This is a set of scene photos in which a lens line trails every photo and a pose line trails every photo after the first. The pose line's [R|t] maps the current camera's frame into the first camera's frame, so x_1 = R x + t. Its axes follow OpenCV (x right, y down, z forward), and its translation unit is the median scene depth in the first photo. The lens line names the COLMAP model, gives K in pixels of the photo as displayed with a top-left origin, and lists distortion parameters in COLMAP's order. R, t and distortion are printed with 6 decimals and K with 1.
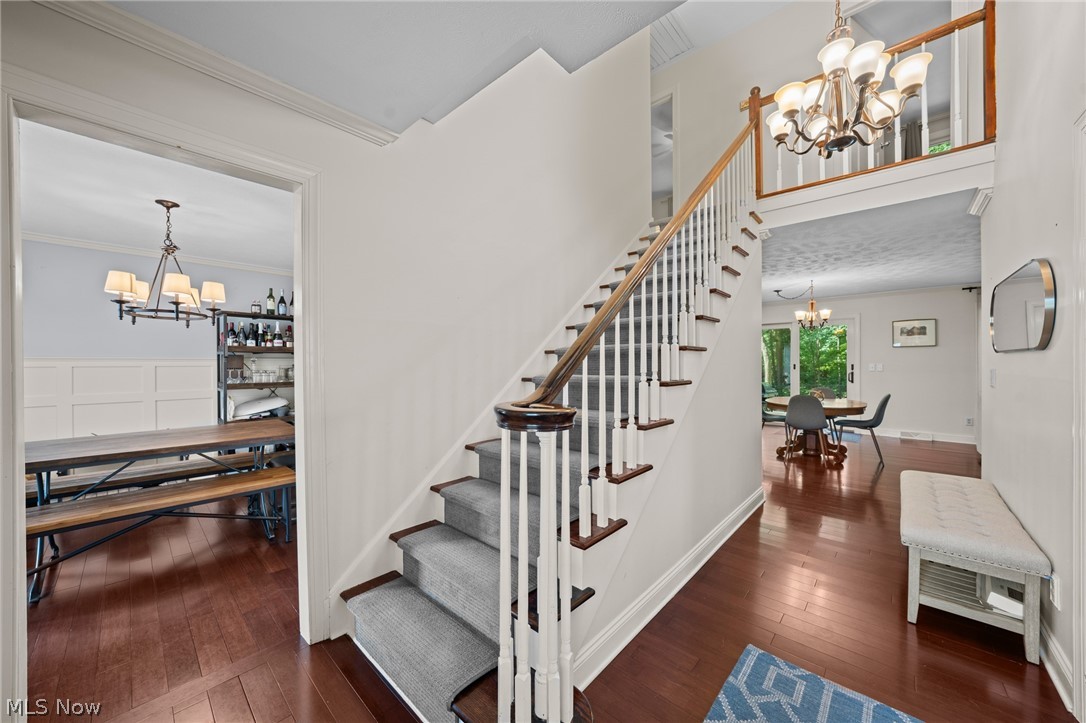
lens RADIAL K [[392.0, 0, 542.8], [0, 392.0, 362.2], [0, 0, 1]] dist [0.000762, 0.000049]
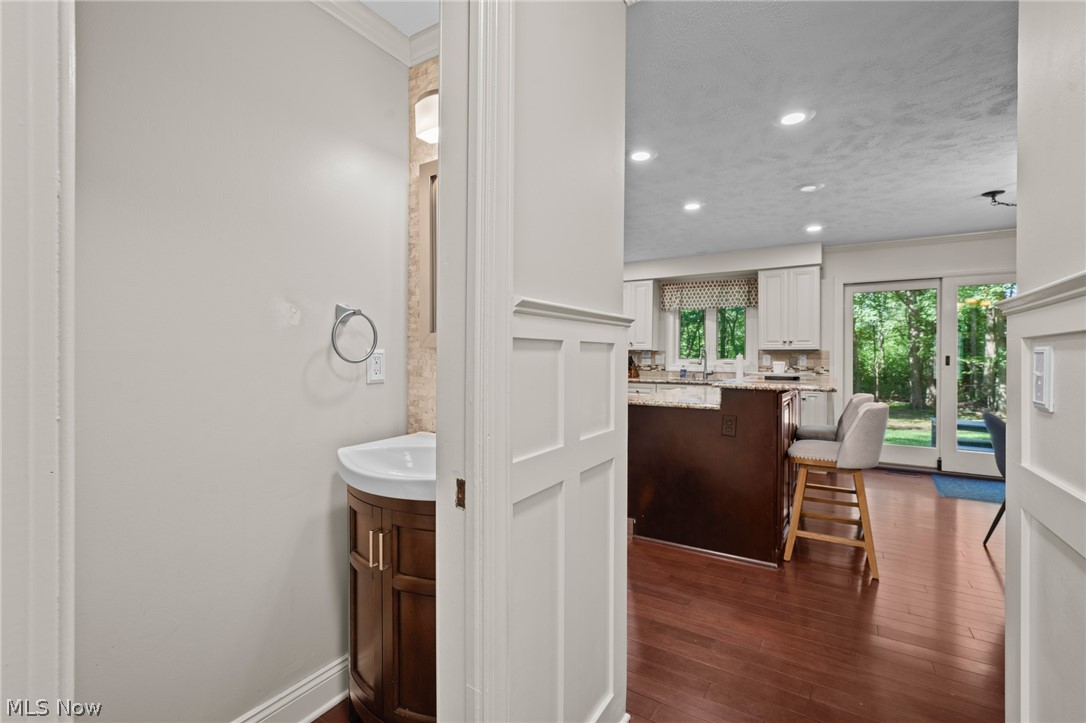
lens RADIAL K [[478.6, 0, 543.6], [0, 478.6, 358.1], [0, 0, 1]] dist [0.000813, 0.000184]
pose [[0.983163, 0.010460, 0.182431, -0.016906], [-0.010610, 0.999944, -0.000155, 0.016705], [-0.182422, -0.001783, 0.983219, 0.551599]]
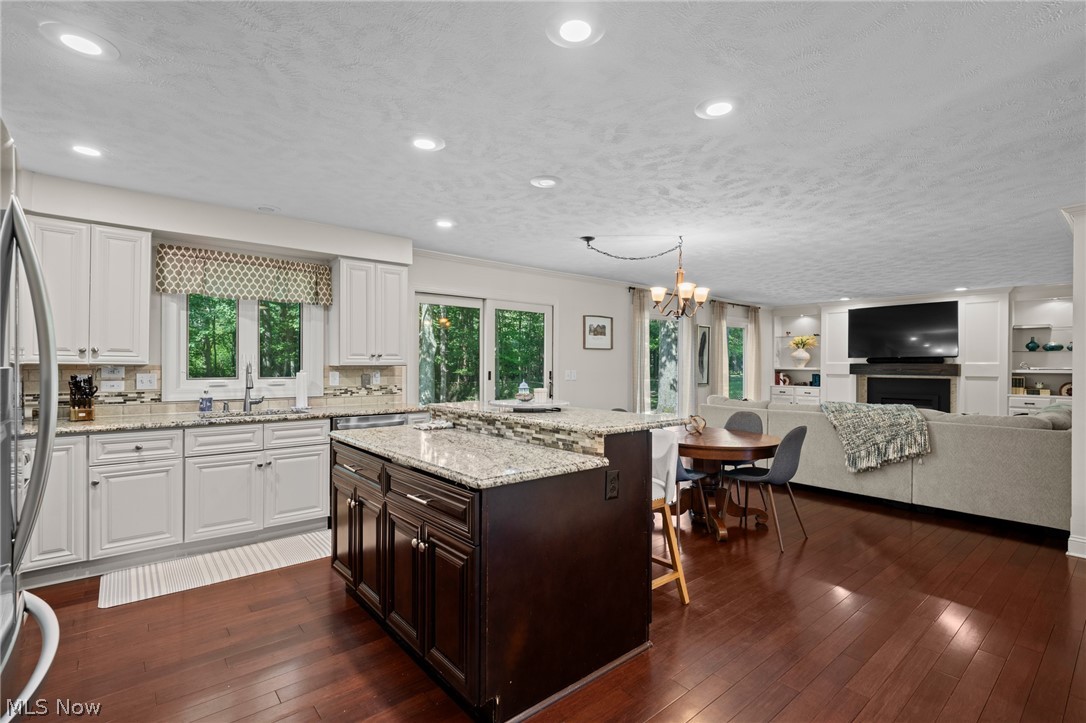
lens RADIAL K [[508.7, 0, 546.7], [0, 508.7, 369.0], [0, 0, 1]] dist [-0.000087, 0.000487]
pose [[0.123065, -0.003403, 0.992393, -0.113220], [-0.004573, 0.999982, 0.003996, -0.002110], [-0.992388, -0.005030, 0.123048, 0.979912]]
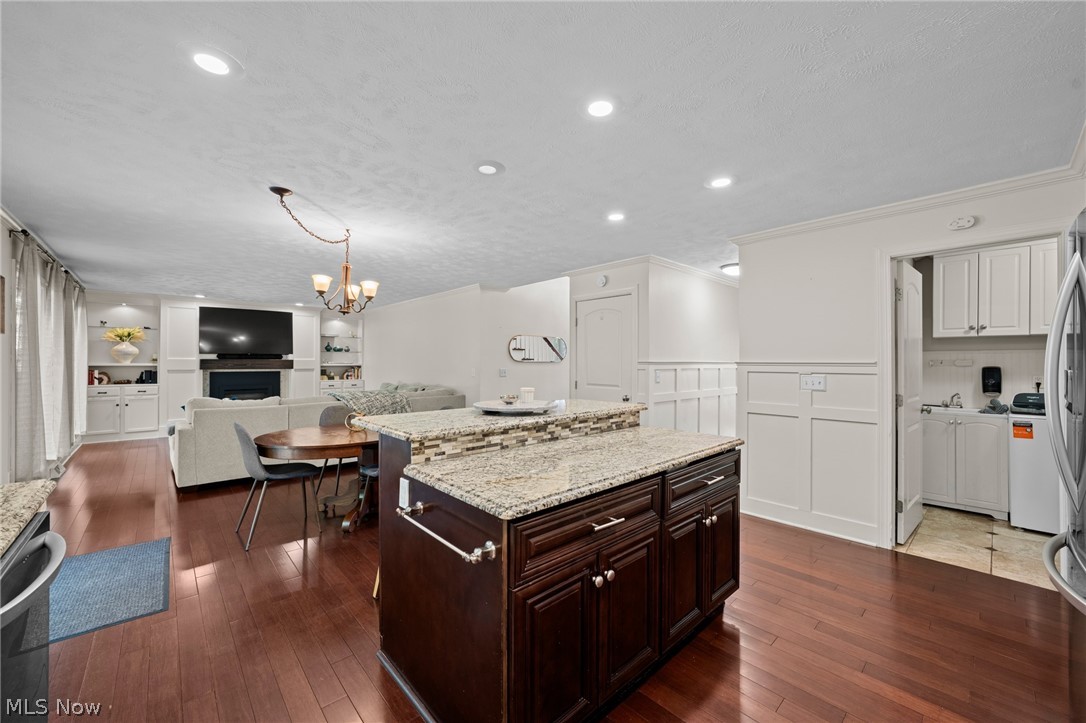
lens RADIAL K [[418.6, 0, 542.0], [0, 418.6, 361.9], [0, 0, 1]] dist [-0.000696, -0.000005]
pose [[-0.996207, 0.002179, 0.086991, 0.300086], [0.002267, 0.999997, 0.000911, -0.006343], [-0.086989, 0.001105, -0.996209, 1.420116]]
